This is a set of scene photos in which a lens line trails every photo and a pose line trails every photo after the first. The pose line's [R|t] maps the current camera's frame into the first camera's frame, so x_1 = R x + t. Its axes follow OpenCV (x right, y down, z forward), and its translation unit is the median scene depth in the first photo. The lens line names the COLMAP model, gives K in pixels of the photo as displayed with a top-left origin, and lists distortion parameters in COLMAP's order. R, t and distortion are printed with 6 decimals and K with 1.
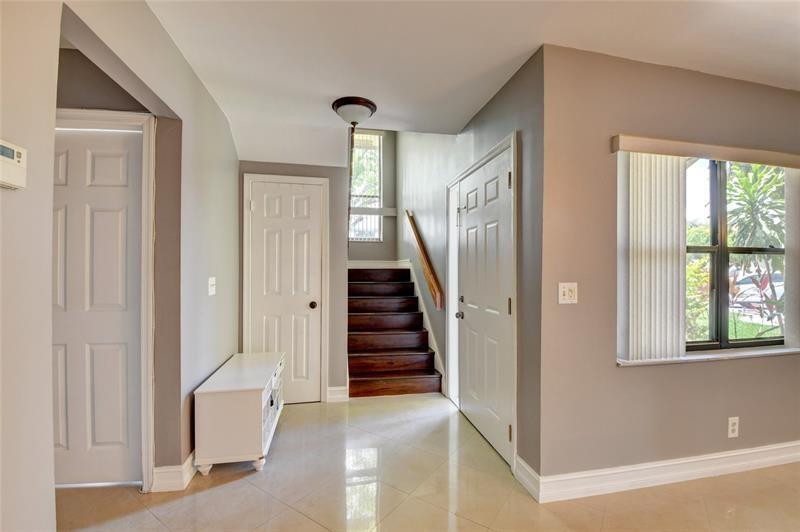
lens RADIAL K [[350.5, 0, 400.0], [0, 350.5, 266.0], [0, 0, 1]] dist [0.001776, -0.016969]
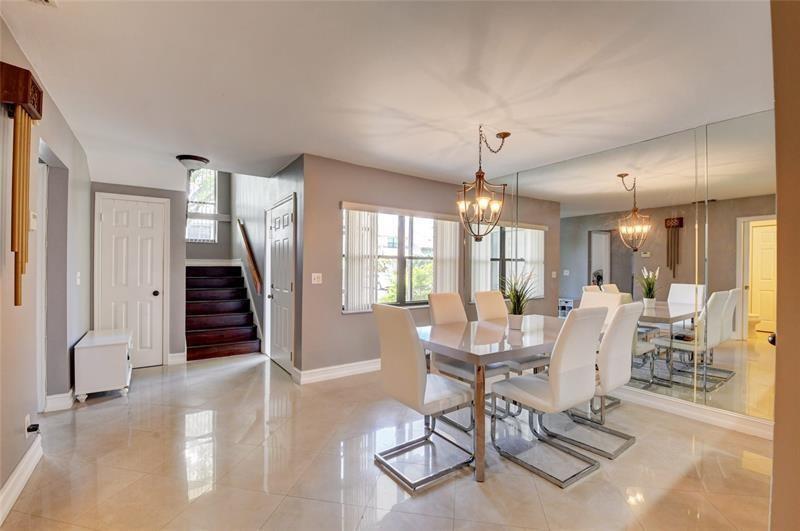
lens RADIAL K [[350.5, 0, 400.0], [0, 350.5, 265.5], [0, 0, 1]] dist [0.001776, -0.016969]
pose [[0.913210, 0.003106, 0.407477, 0.056657], [-0.005279, 0.999977, 0.004209, -0.004278], [-0.407455, -0.005995, 0.913206, -0.583652]]
